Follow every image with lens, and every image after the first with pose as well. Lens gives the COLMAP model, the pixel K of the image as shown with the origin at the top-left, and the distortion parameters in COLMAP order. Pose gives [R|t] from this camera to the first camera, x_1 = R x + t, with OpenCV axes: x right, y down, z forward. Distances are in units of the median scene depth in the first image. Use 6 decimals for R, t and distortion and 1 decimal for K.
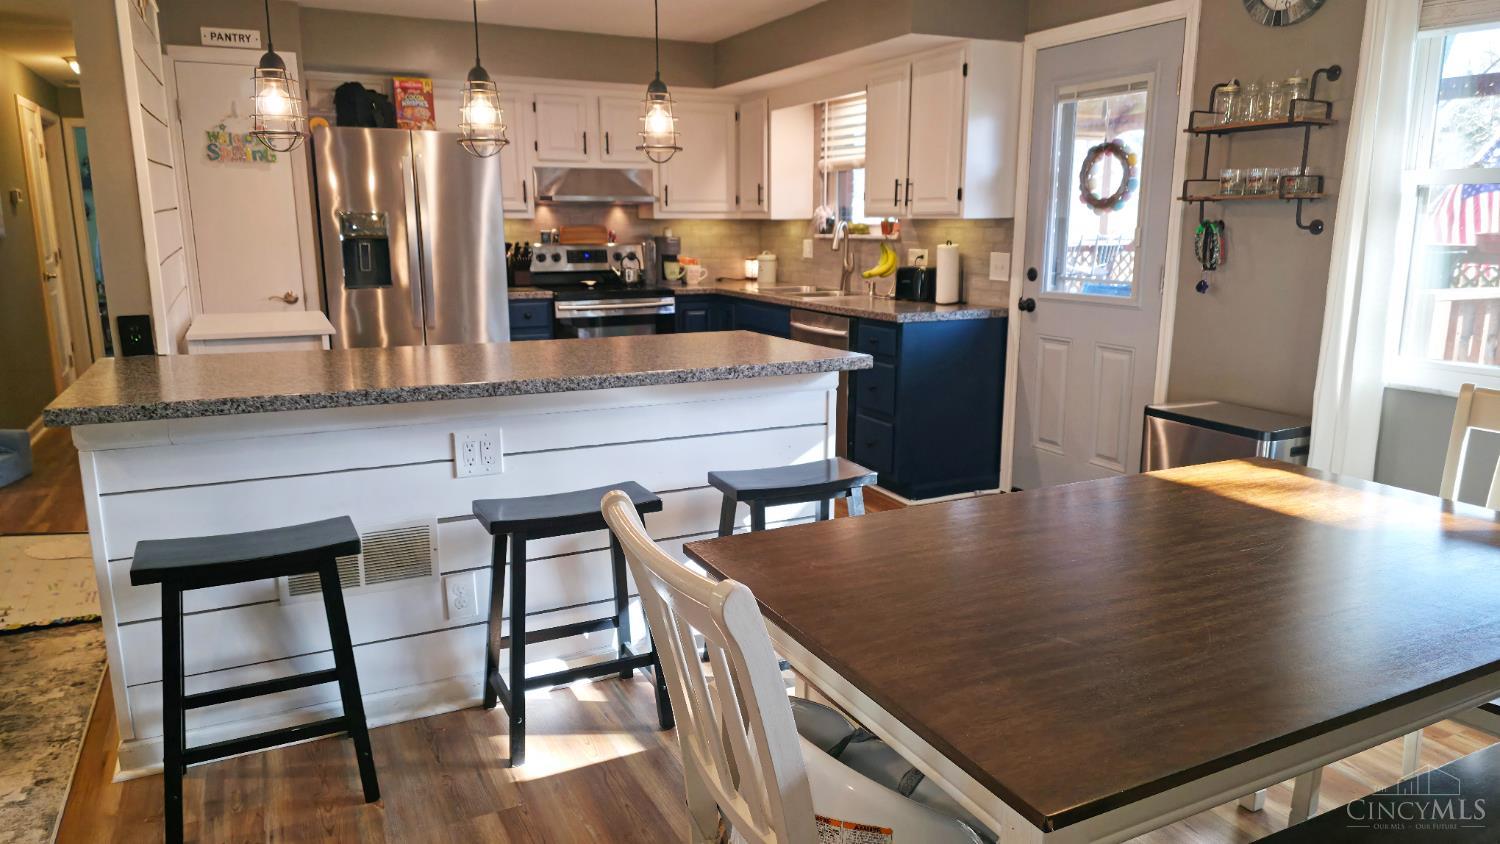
lens RADIAL K [[985.6, 0, 761.7], [0, 985.6, 428.9], [0, 0, 1]] dist [0.031445, -0.014324]
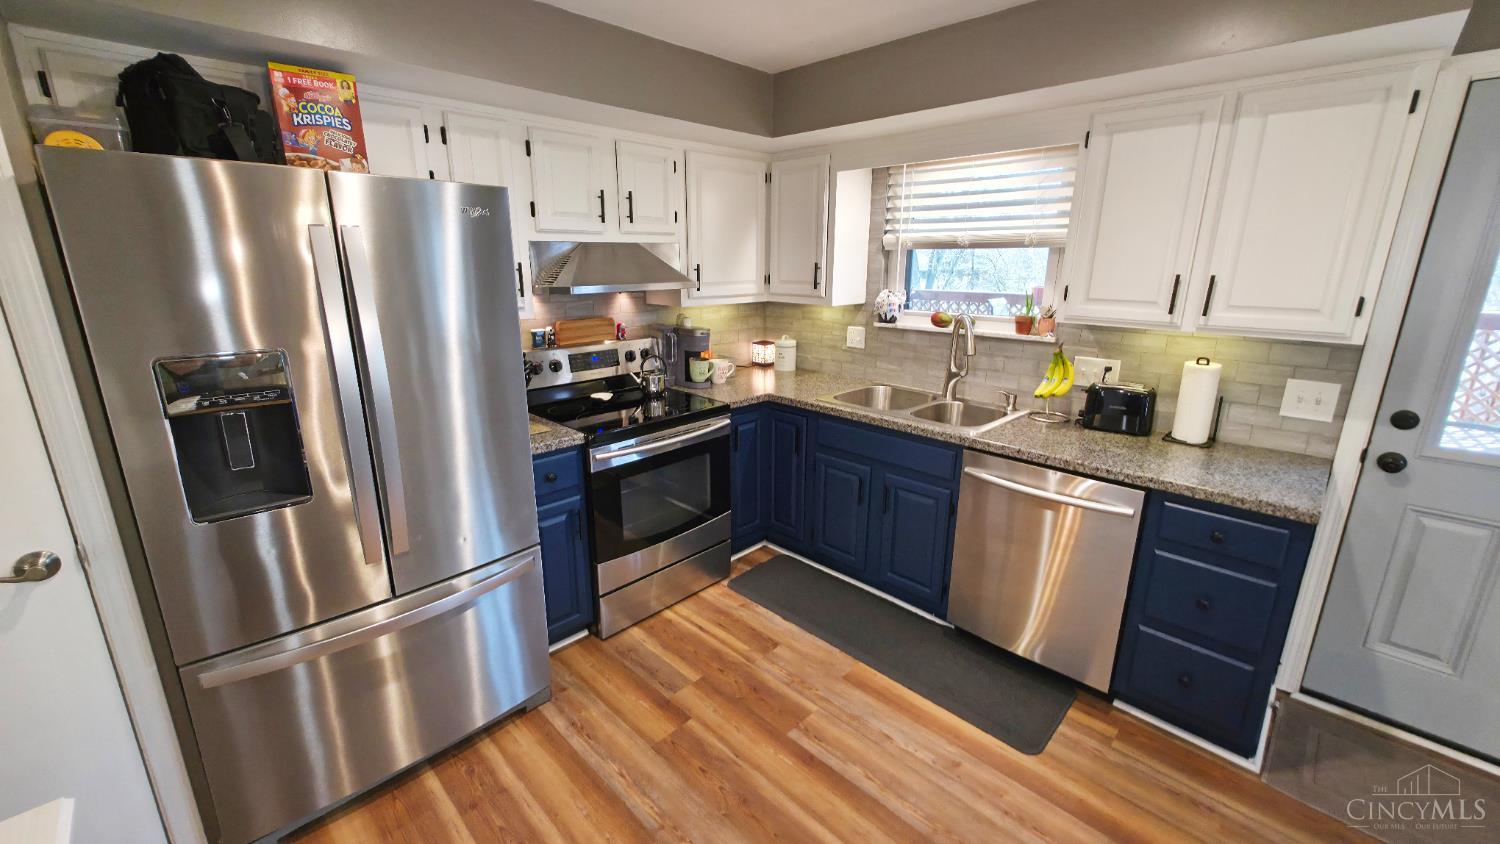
lens RADIAL K [[597.2, 0, 743.9], [0, 597.2, 415.7], [0, 0, 1]] dist [0.000700, 0.000092]
pose [[0.951186, -0.076385, 0.299014, -0.245832], [0.061462, 0.996363, 0.059012, -0.180614], [-0.302435, -0.037753, 0.952422, 0.632771]]
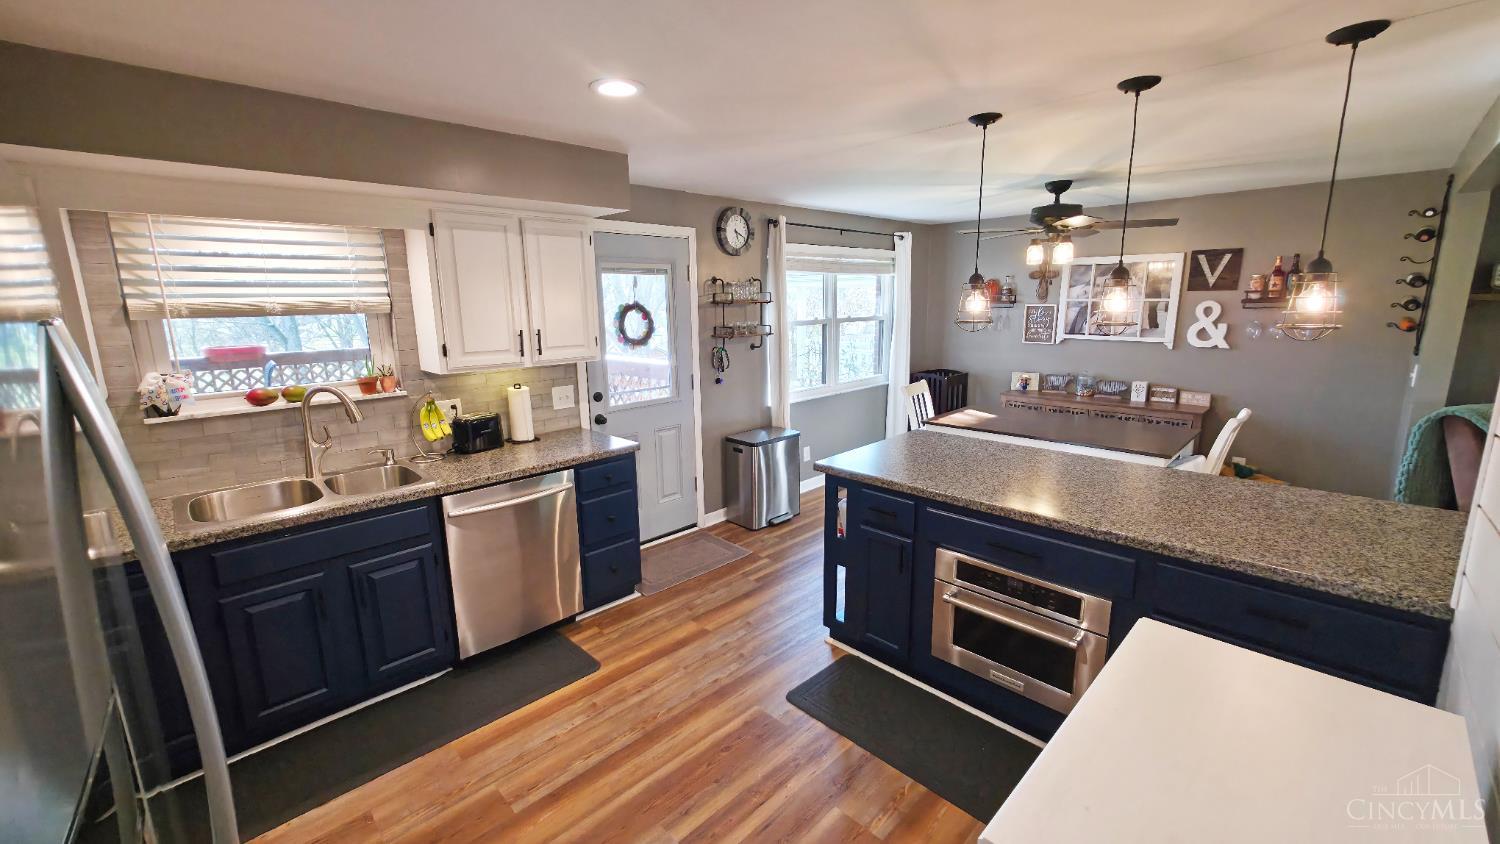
lens RADIAL K [[597.2, 0, 742.8], [0, 597.2, 415.8], [0, 0, 1]] dist [0.000700, 0.000092]
pose [[-0.297643, -0.177728, 0.937988, -0.463925], [0.213927, 0.945116, 0.246963, -0.246382], [-0.930400, 0.274168, -0.243287, 0.869694]]
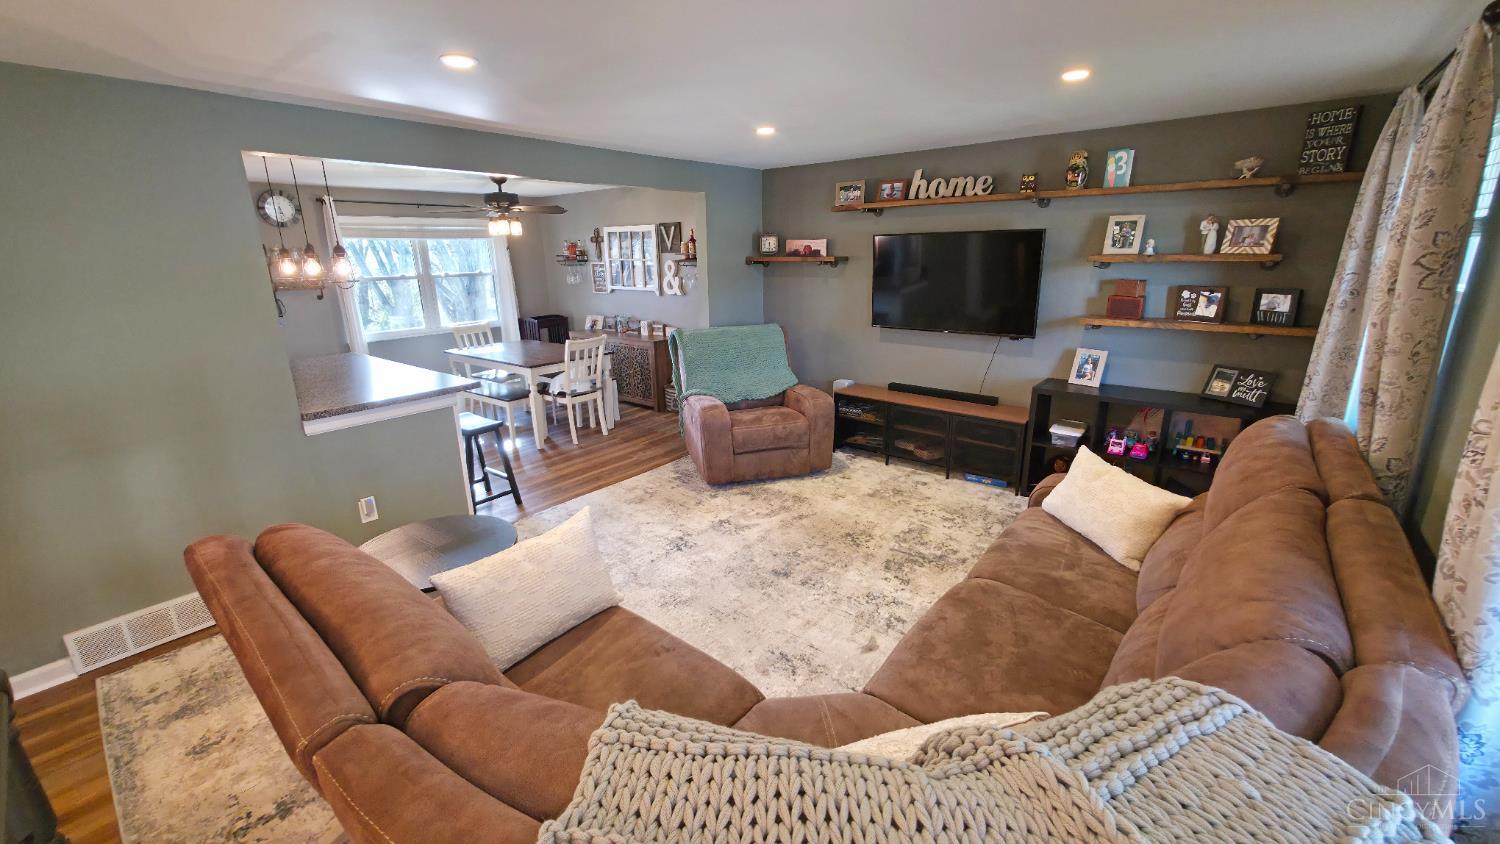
lens RADIAL K [[597.2, 0, 738.3], [0, 597.2, 415.3], [0, 0, 1]] dist [0.000700, 0.000092]
pose [[-0.401087, -0.237096, 0.884825, -1.000281], [0.209018, 0.916755, 0.340398, -0.141539], [-0.891875, 0.321473, -0.318142, 0.353313]]
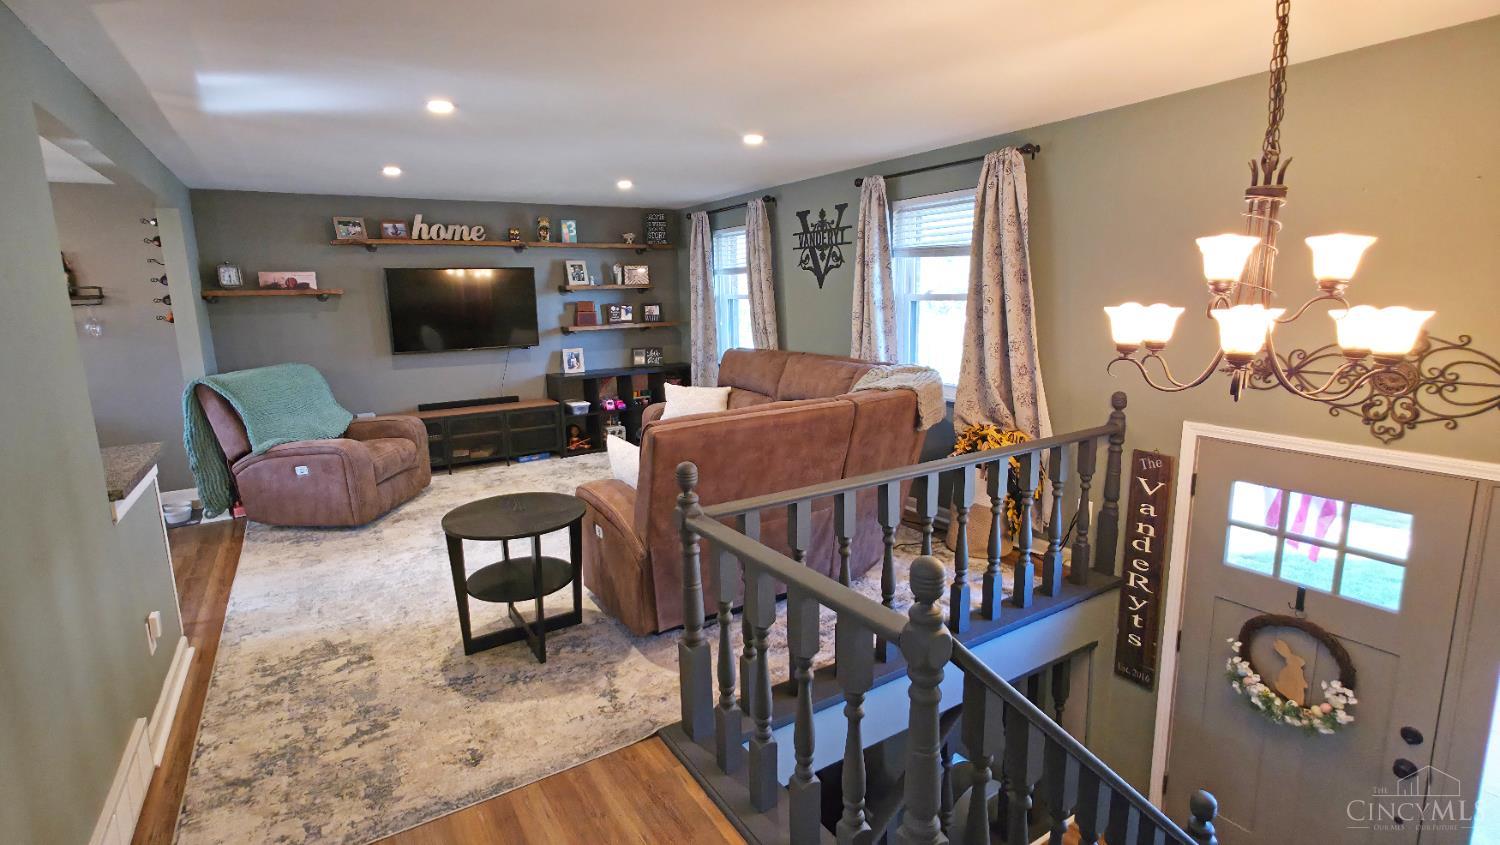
lens RADIAL K [[699.9, 0, 741.9], [0, 699.9, 414.1], [0, 0, 1]] dist [0.001007, 0.000265]
pose [[-0.995278, 0.040720, -0.088109, -0.698065], [0.004588, 0.926466, 0.376350, -0.241381], [0.096955, 0.374168, -0.922279, 0.950127]]
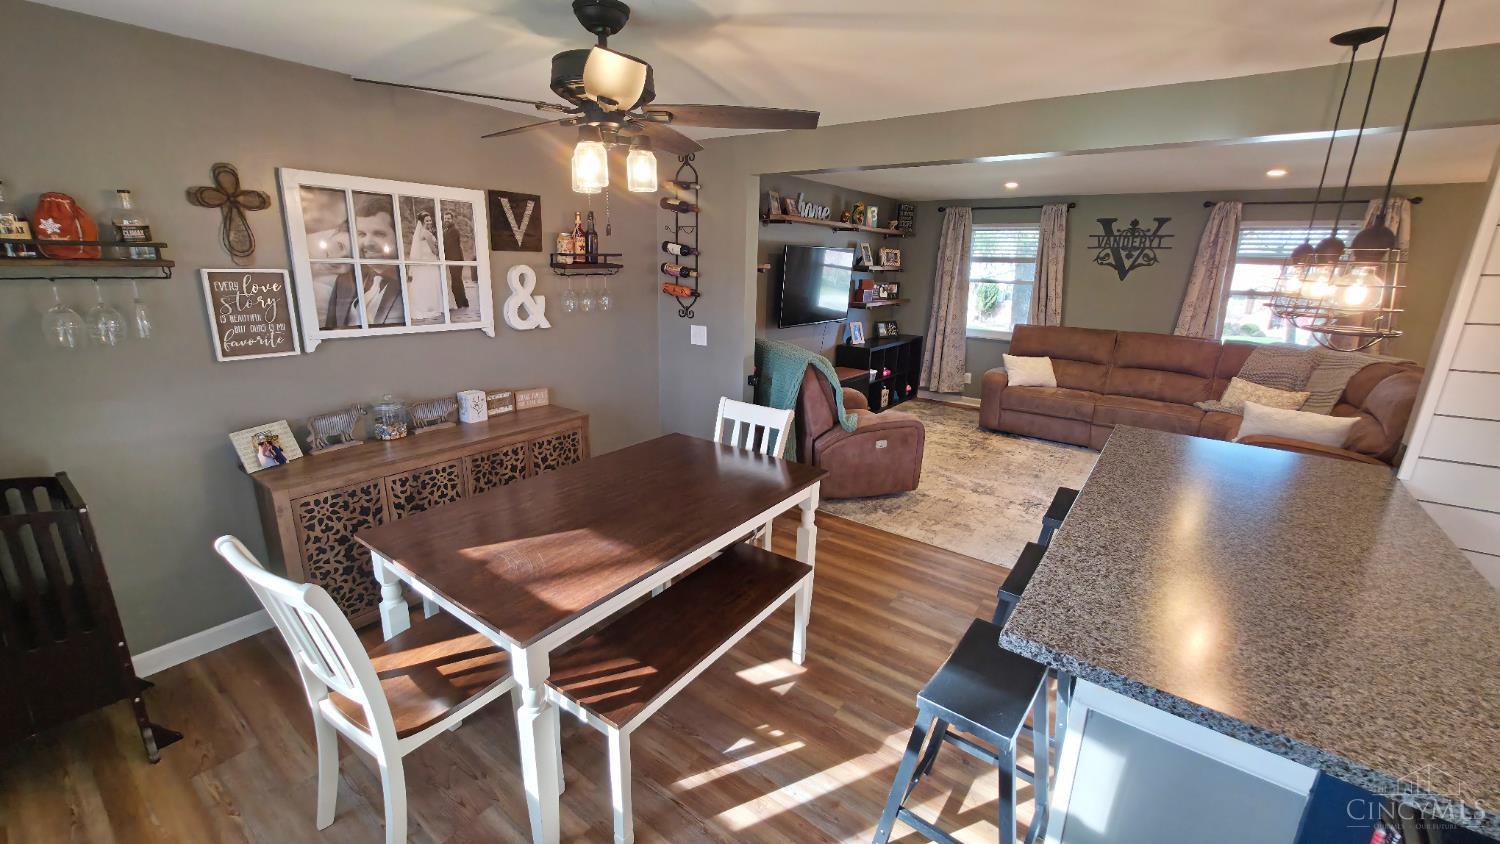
lens RADIAL K [[597.2, 0, 743.7], [0, 597.2, 414.9], [0, 0, 1]] dist [0.000700, 0.000092]
pose [[-0.894316, 0.093202, -0.437621, 0.242598], [-0.116083, 0.896243, 0.428104, -0.201399], [0.432115, 0.433660, -0.790706, 0.655006]]
